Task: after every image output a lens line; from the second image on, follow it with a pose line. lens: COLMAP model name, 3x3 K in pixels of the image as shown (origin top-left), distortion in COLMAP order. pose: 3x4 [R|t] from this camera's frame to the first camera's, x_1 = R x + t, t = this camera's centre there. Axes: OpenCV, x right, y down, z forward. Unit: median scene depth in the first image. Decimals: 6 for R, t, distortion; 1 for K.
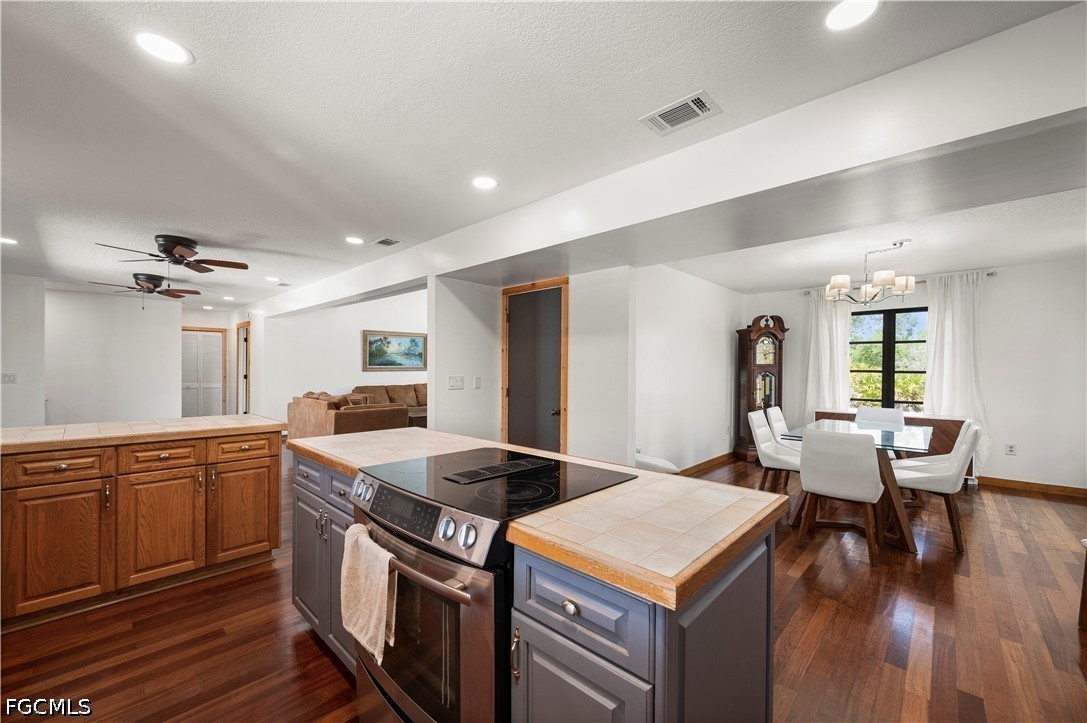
lens RADIAL K [[432.9, 0, 541.9], [0, 432.9, 375.6], [0, 0, 1]] dist [-0.001148, -0.000056]
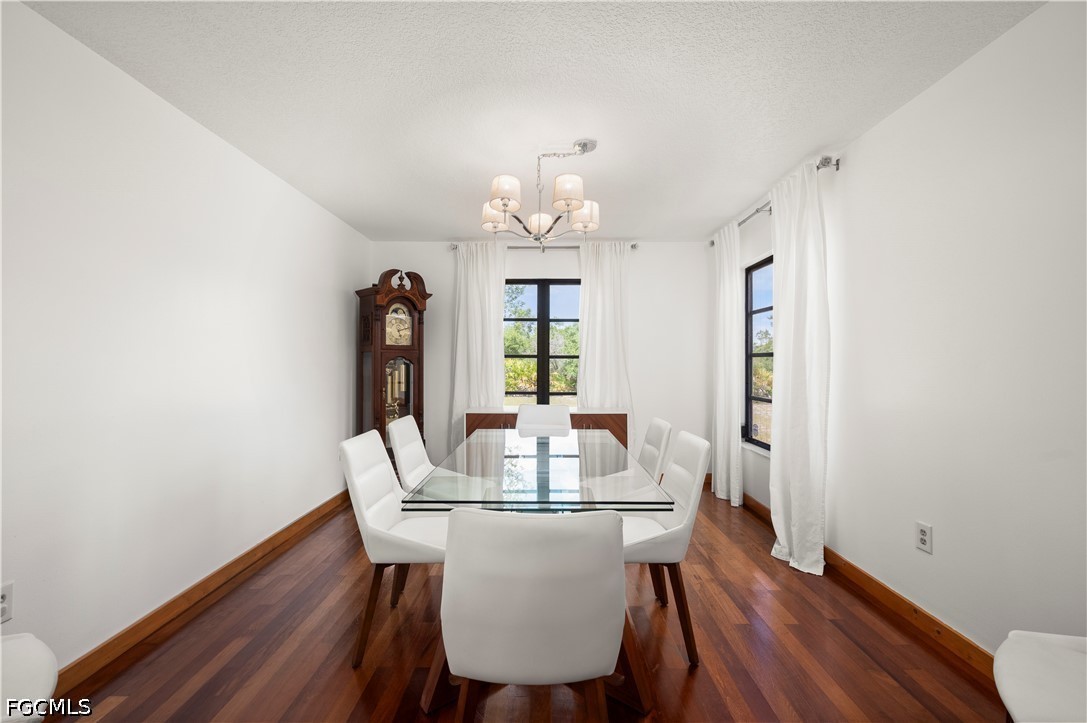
lens RADIAL K [[444.7, 0, 539.5], [0, 444.7, 357.9], [0, 0, 1]] dist [0.000213, 0.000002]
pose [[0.740218, 0.001681, 0.672365, 0.237182], [0.012476, 0.999790, -0.016235, 0.006147], [-0.672251, 0.020406, 0.740042, 0.388298]]
